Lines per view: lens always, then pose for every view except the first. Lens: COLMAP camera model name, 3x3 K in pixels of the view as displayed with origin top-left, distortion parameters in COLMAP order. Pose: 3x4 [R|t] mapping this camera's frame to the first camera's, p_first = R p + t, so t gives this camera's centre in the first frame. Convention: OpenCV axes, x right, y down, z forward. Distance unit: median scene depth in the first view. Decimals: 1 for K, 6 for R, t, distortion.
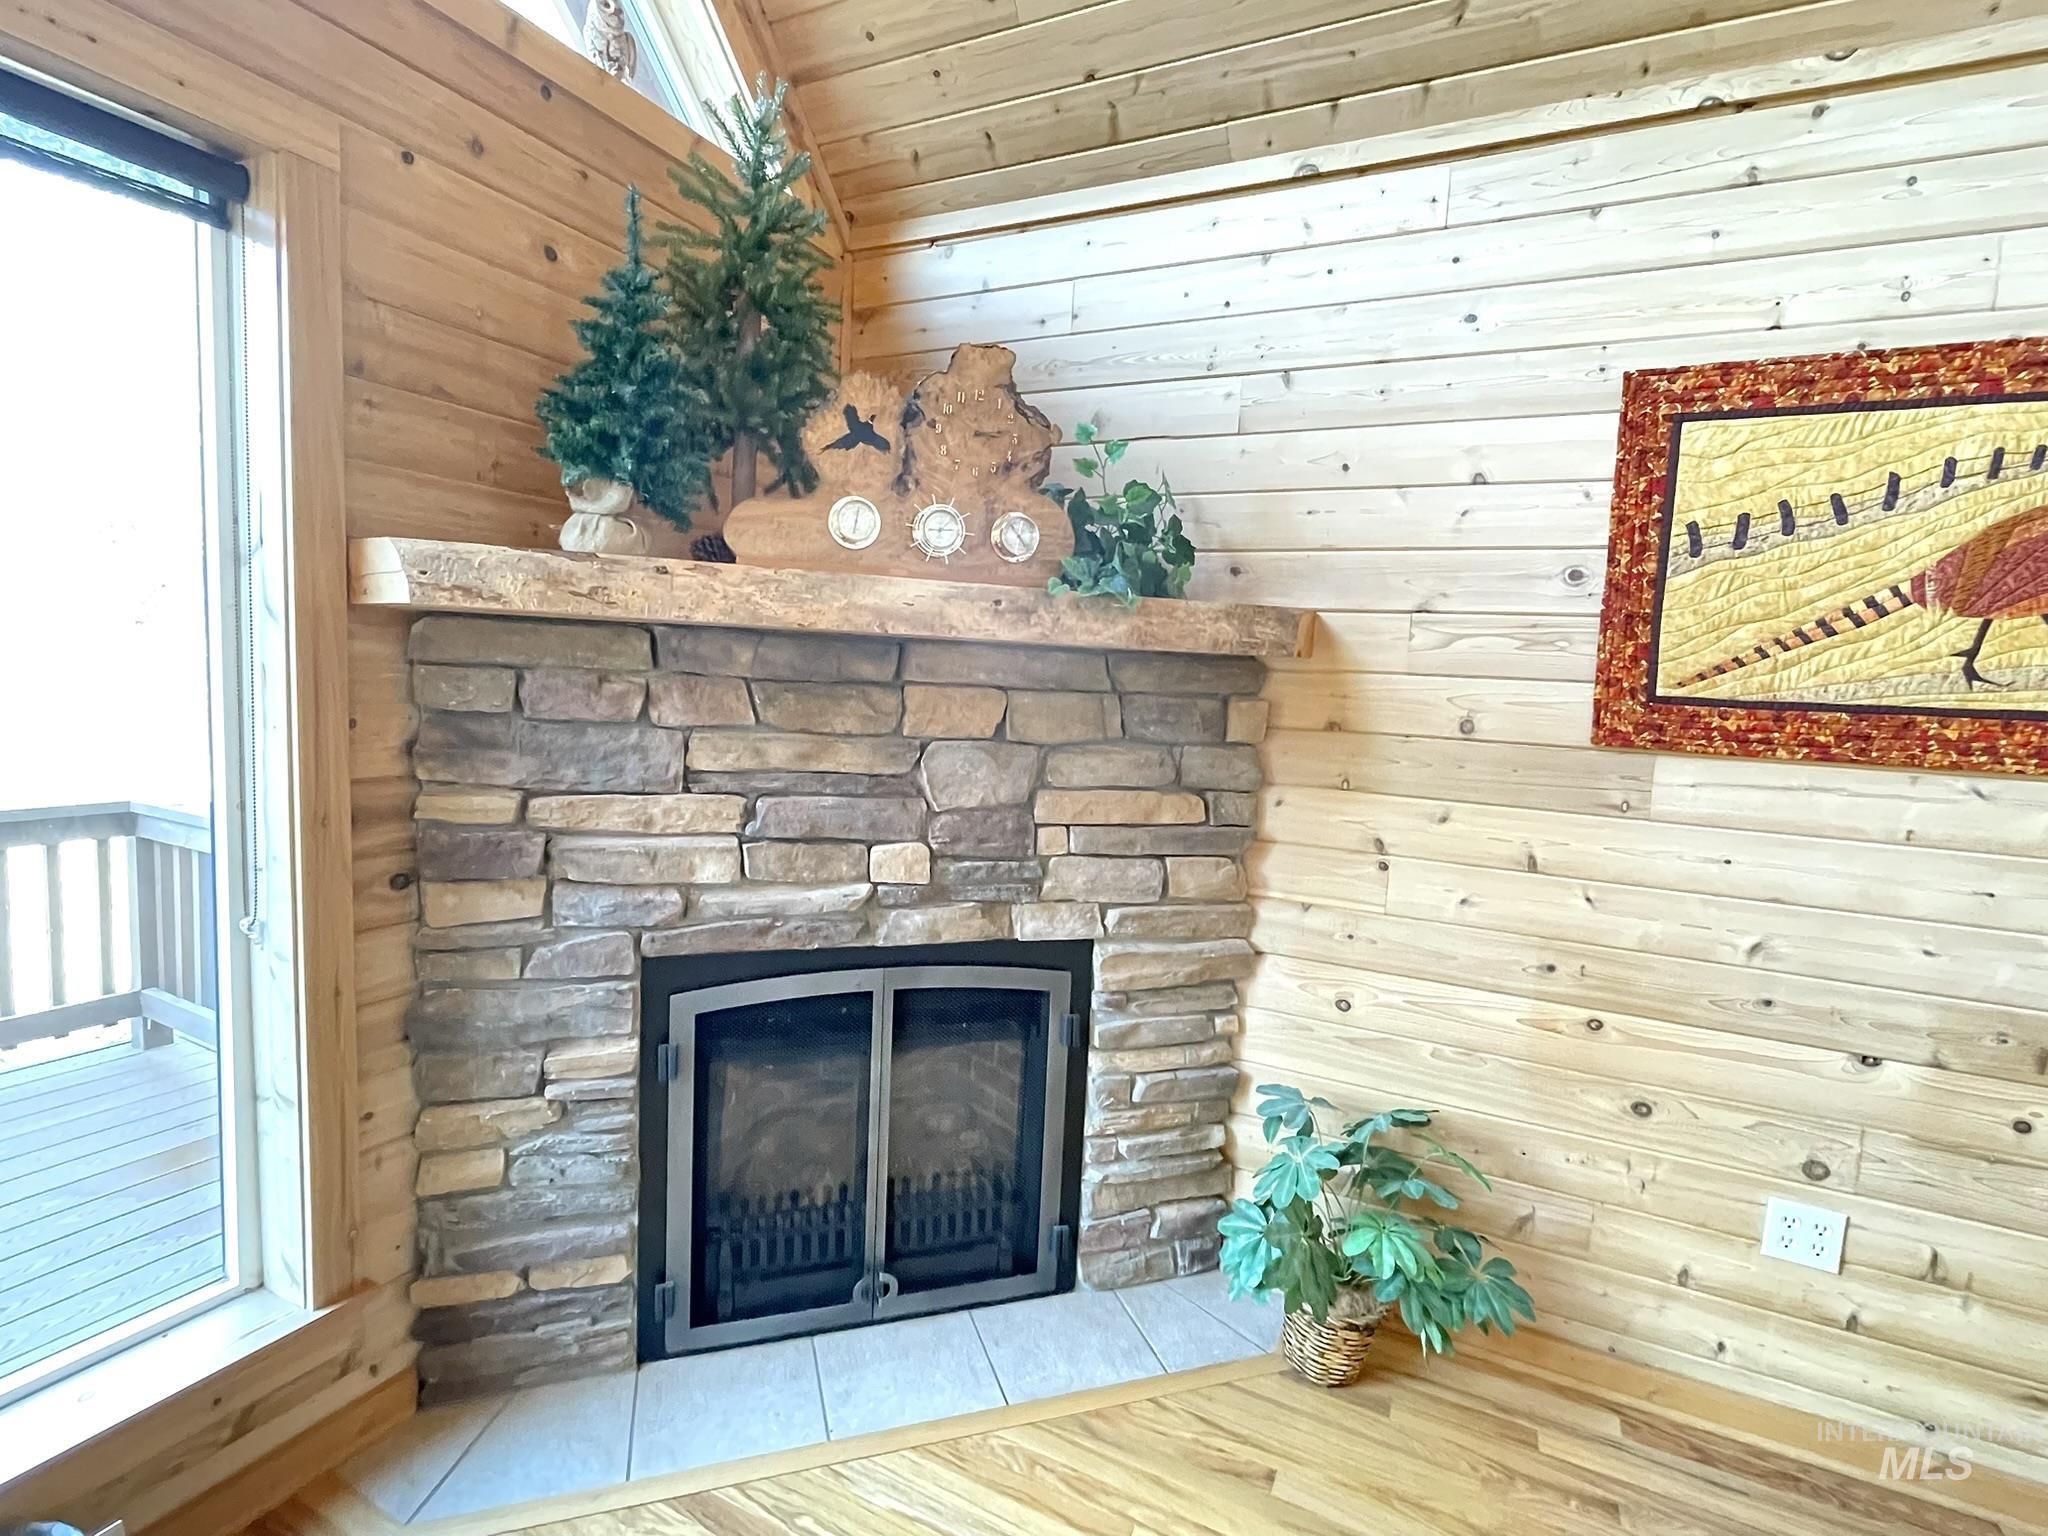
lens RADIAL K [[975.4, 0, 1019.7], [0, 975.4, 755.4], [0, 0, 1]] dist [-0.002243, -0.000858]
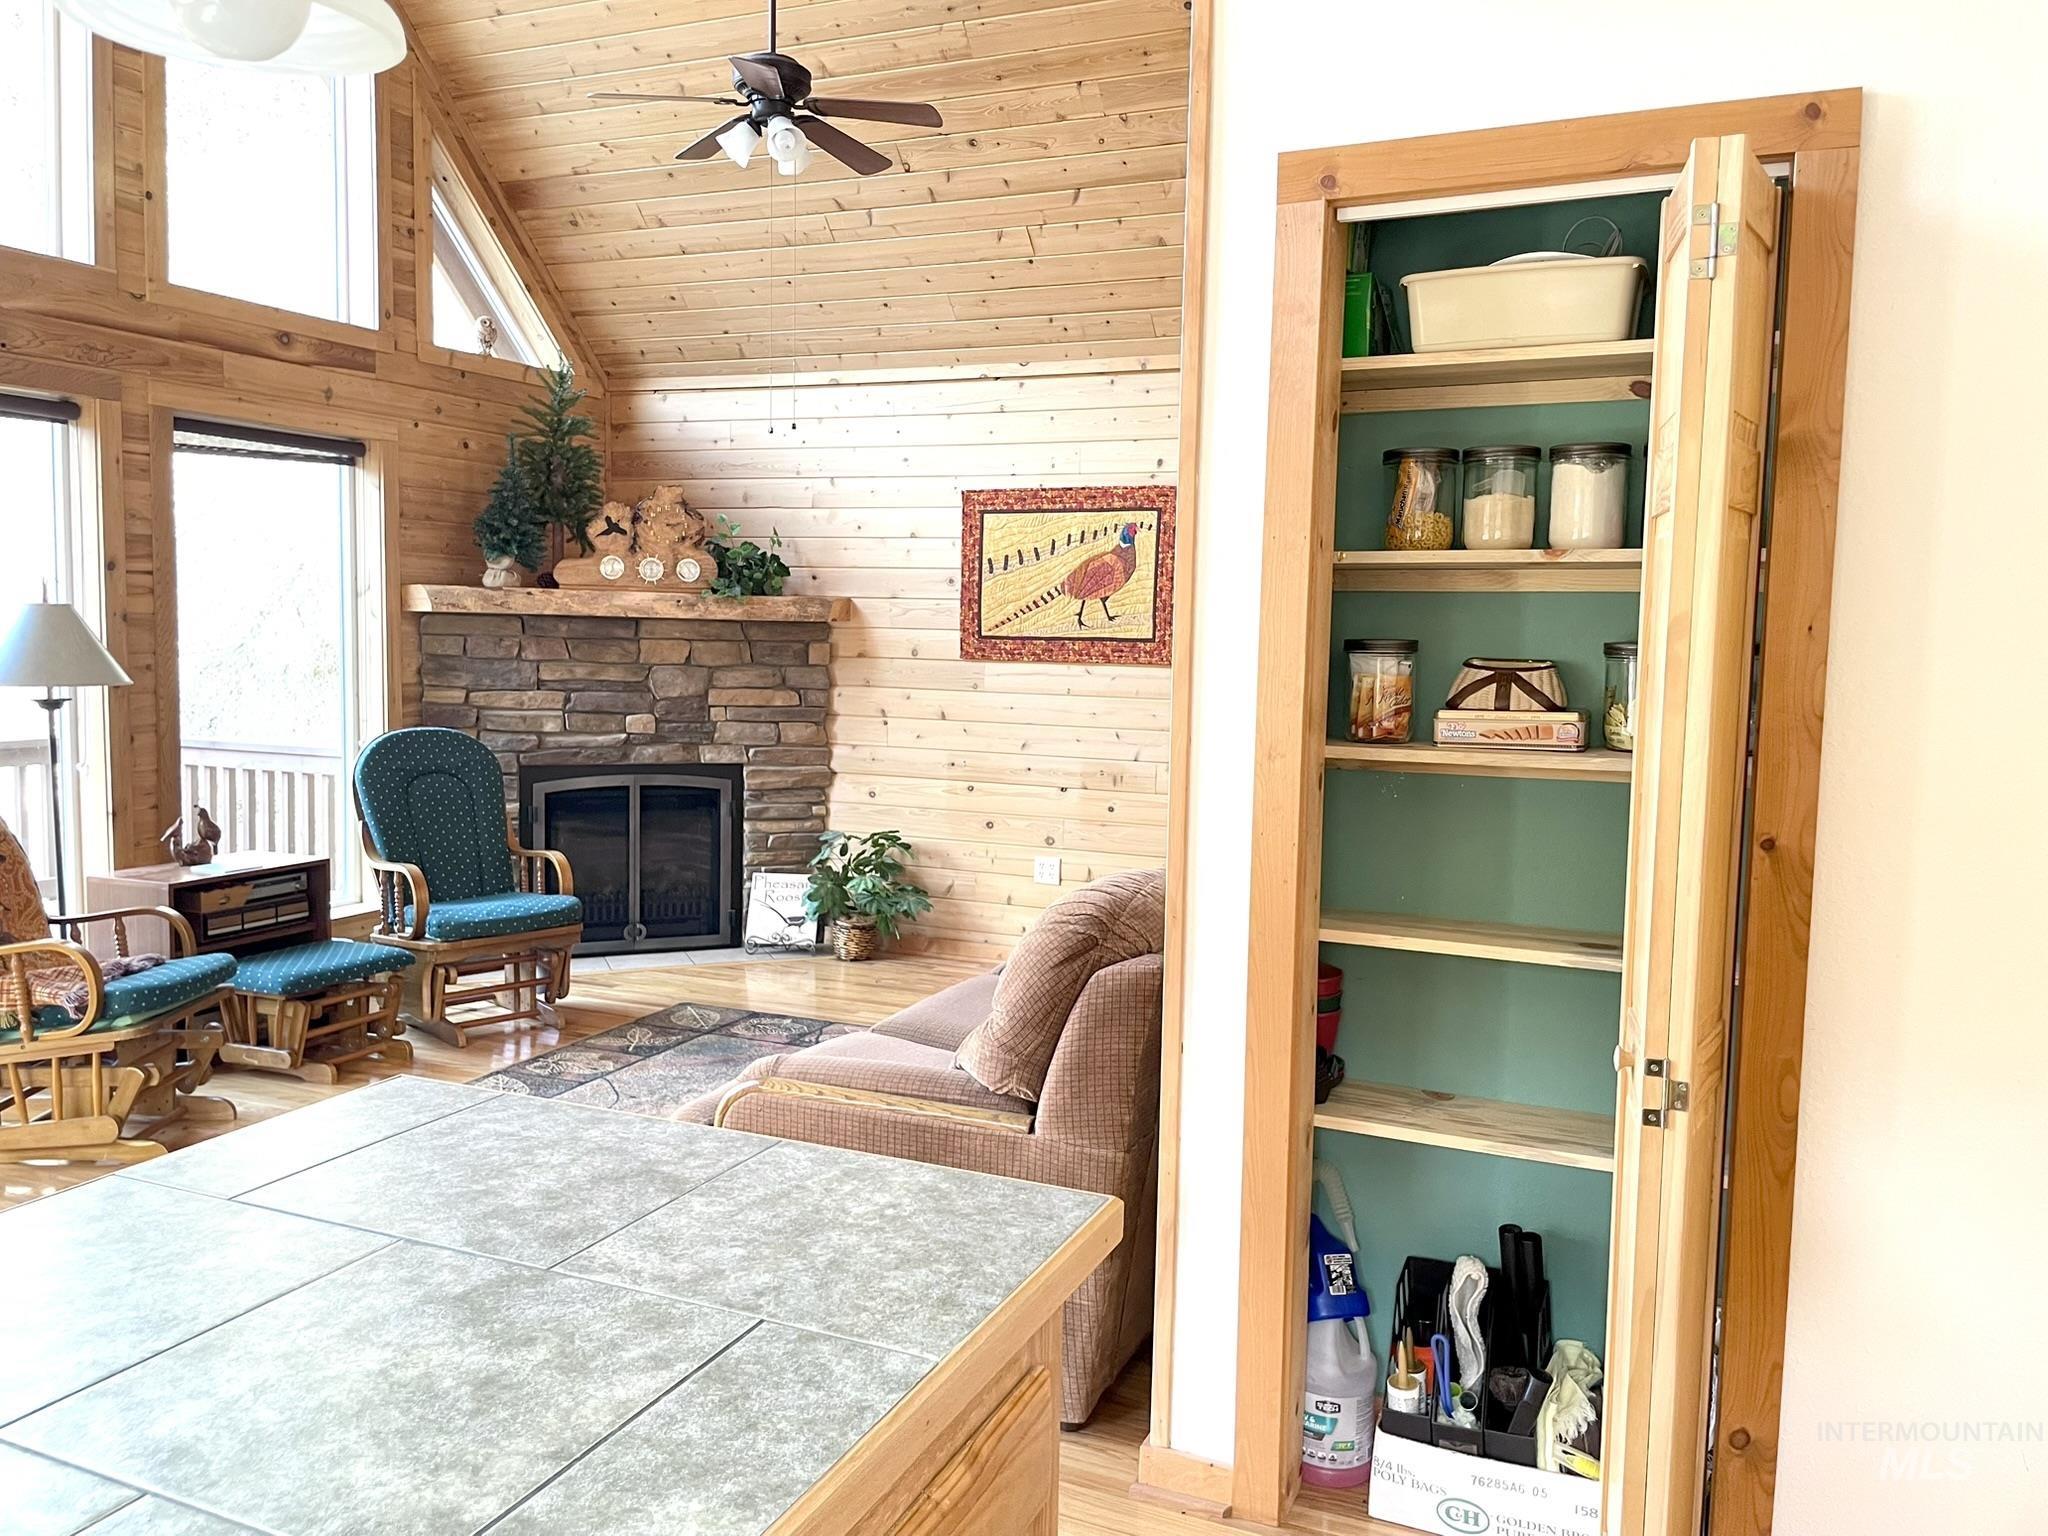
lens RADIAL K [[1547.1, 0, 1024.5], [0, 1547.1, 752.1], [0, 0, 1]] dist [0.078985, -0.104276]
pose [[0.997917, -0.031480, 0.056315, 0.548037], [0.031649, 0.999497, -0.002111, 0.218049], [-0.056220, 0.003889, 0.998411, -2.557955]]
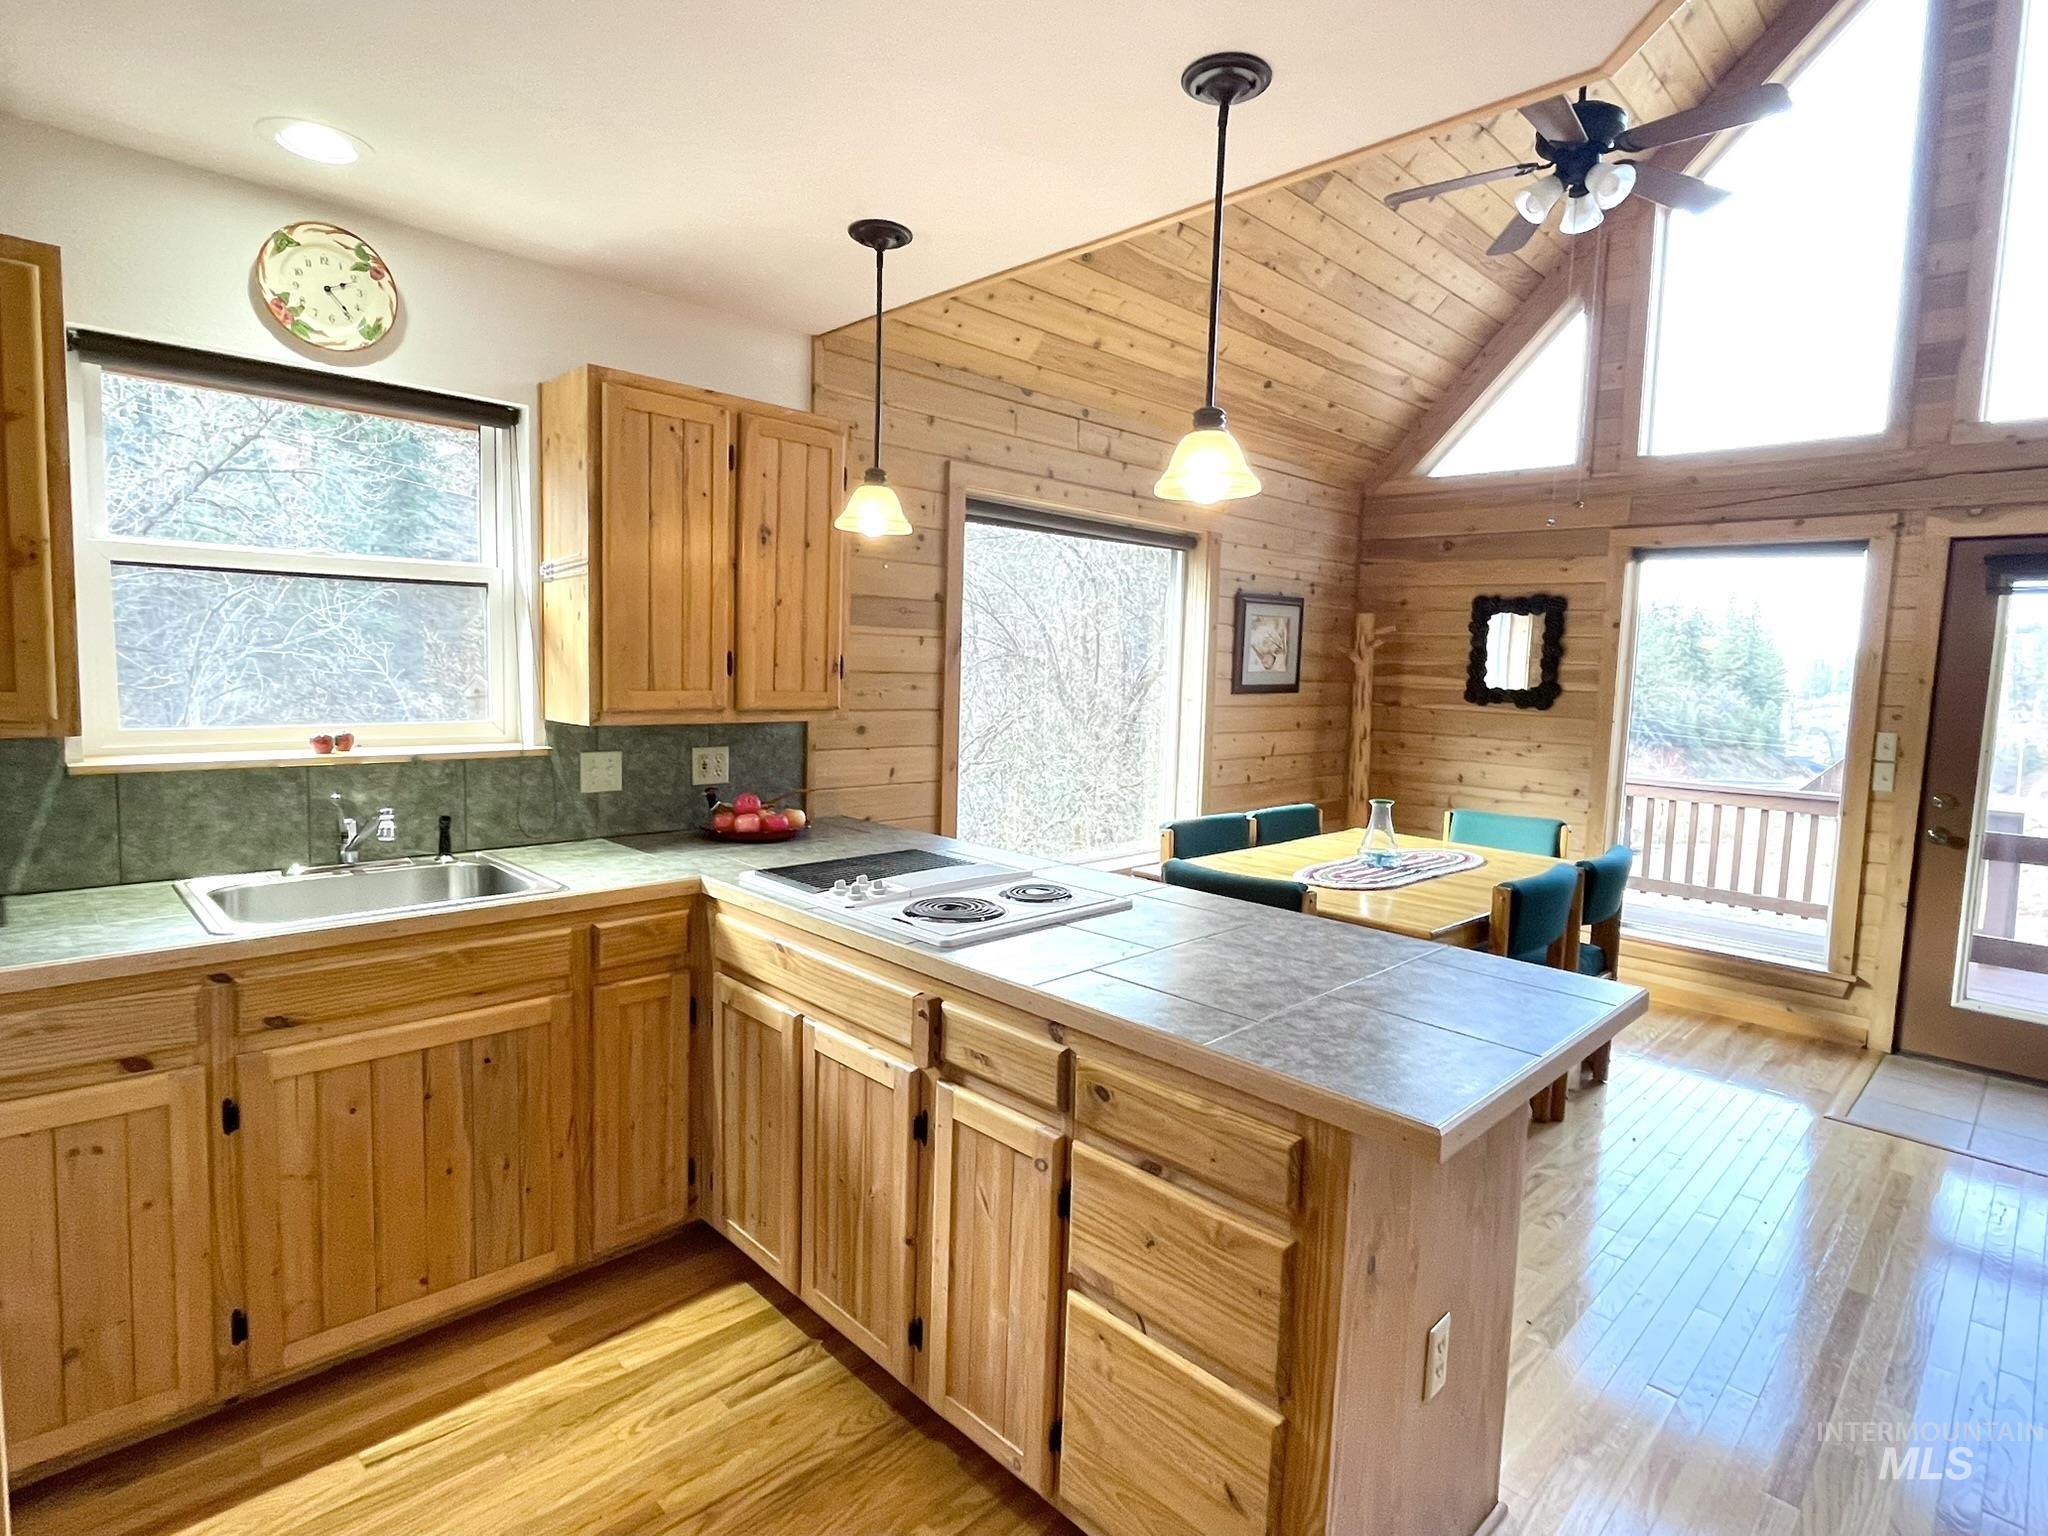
lens RADIAL K [[1037.4, 0, 1026.0], [0, 1037.4, 753.6], [0, 0, 1]] dist [-0.007792, 0.002695]
pose [[-0.322146, 0.029024, -0.946245, 1.325526], [-0.133129, 0.988209, 0.075634, 0.183041], [0.937283, 0.150338, -0.314483, -1.879117]]
